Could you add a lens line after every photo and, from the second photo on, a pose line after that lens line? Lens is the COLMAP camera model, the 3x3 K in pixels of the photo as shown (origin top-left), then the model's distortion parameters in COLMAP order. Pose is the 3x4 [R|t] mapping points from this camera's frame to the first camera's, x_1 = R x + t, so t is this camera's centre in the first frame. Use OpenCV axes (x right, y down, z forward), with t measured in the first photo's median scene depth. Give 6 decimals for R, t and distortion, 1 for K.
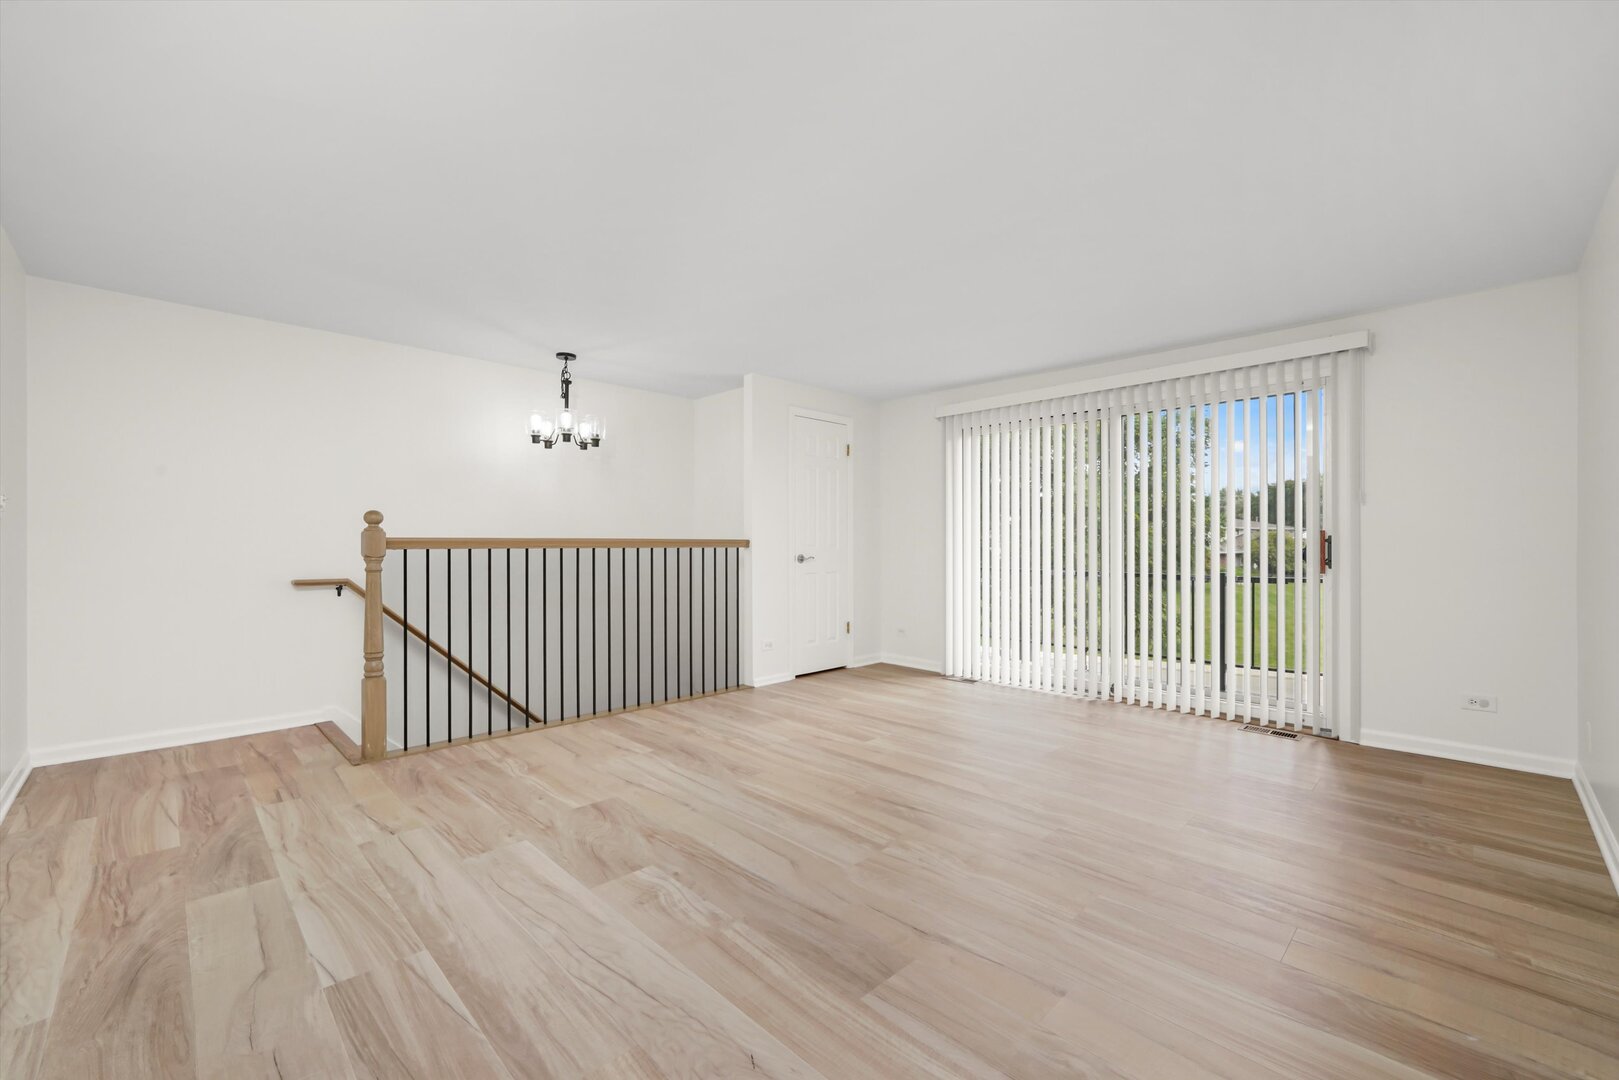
lens RADIAL K [[649.8, 0, 804.6], [0, 649.8, 545.6], [0, 0, 1]] dist [-0.000786, 0.000166]
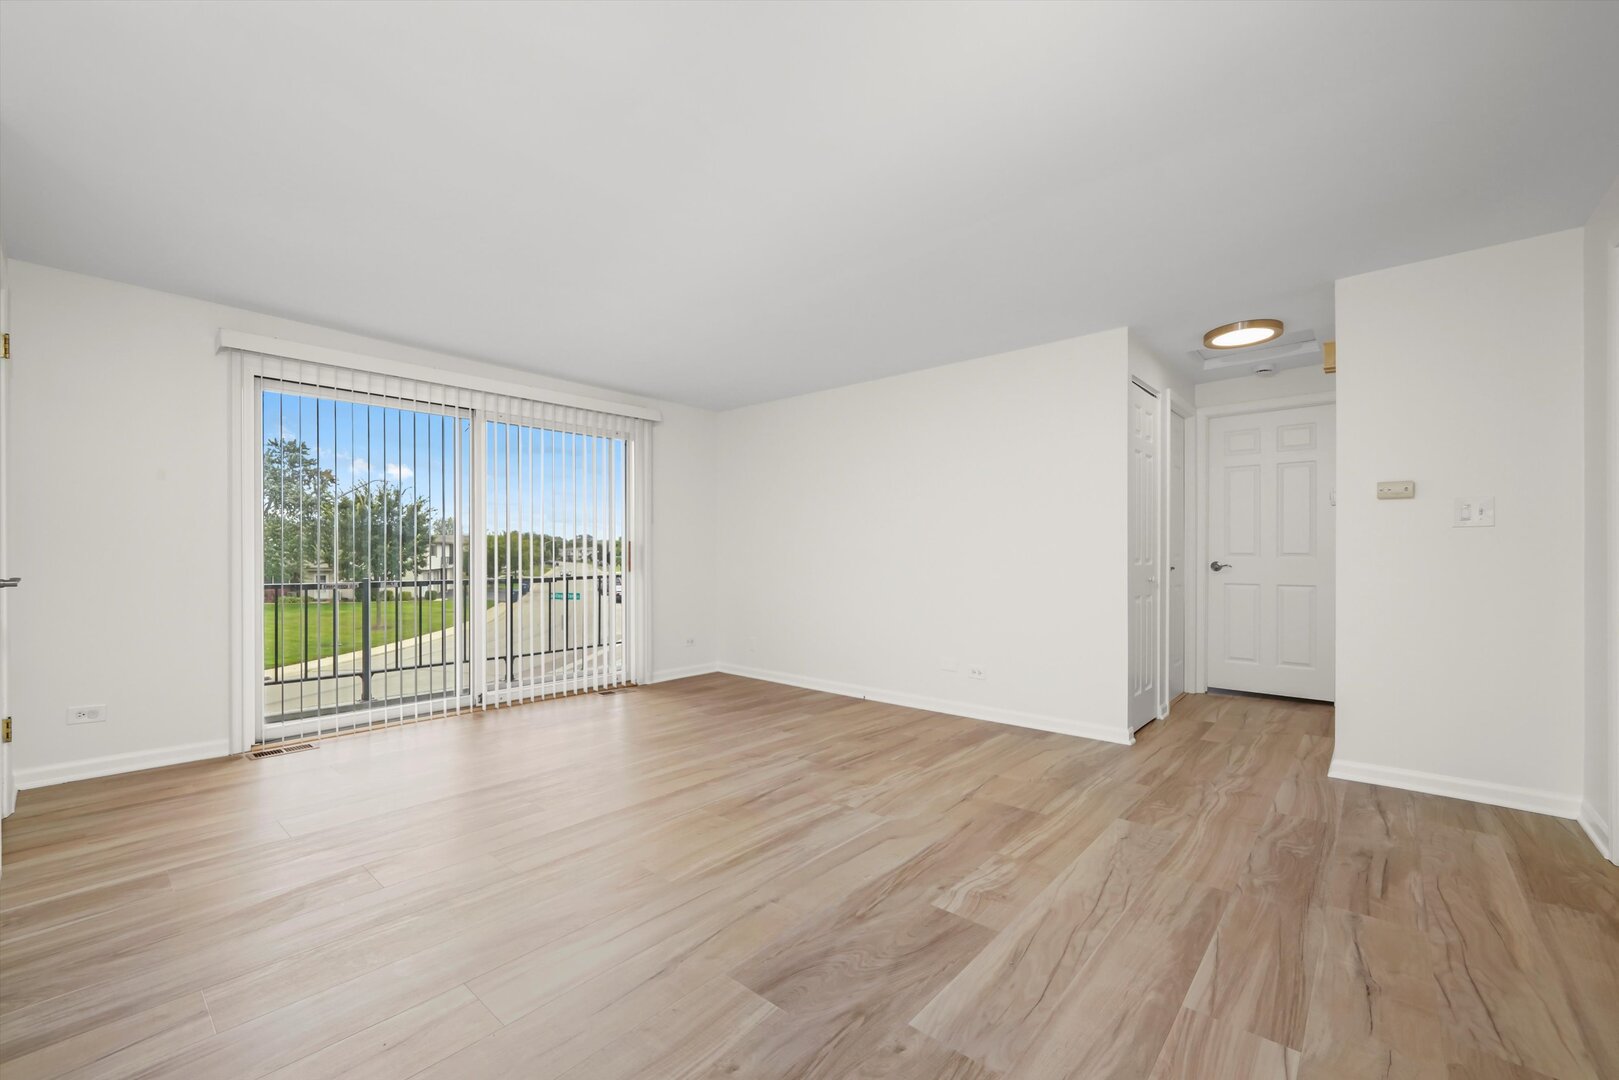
lens RADIAL K [[649.8, 0, 804.6], [0, 649.8, 545.6], [0, 0, 1]] dist [-0.000786, 0.000166]
pose [[-0.054067, 0.009399, 0.998493, -1.360302], [0.000164, 0.999956, -0.009404, 0.001934], [-0.998537, -0.000345, -0.054066, 1.470654]]
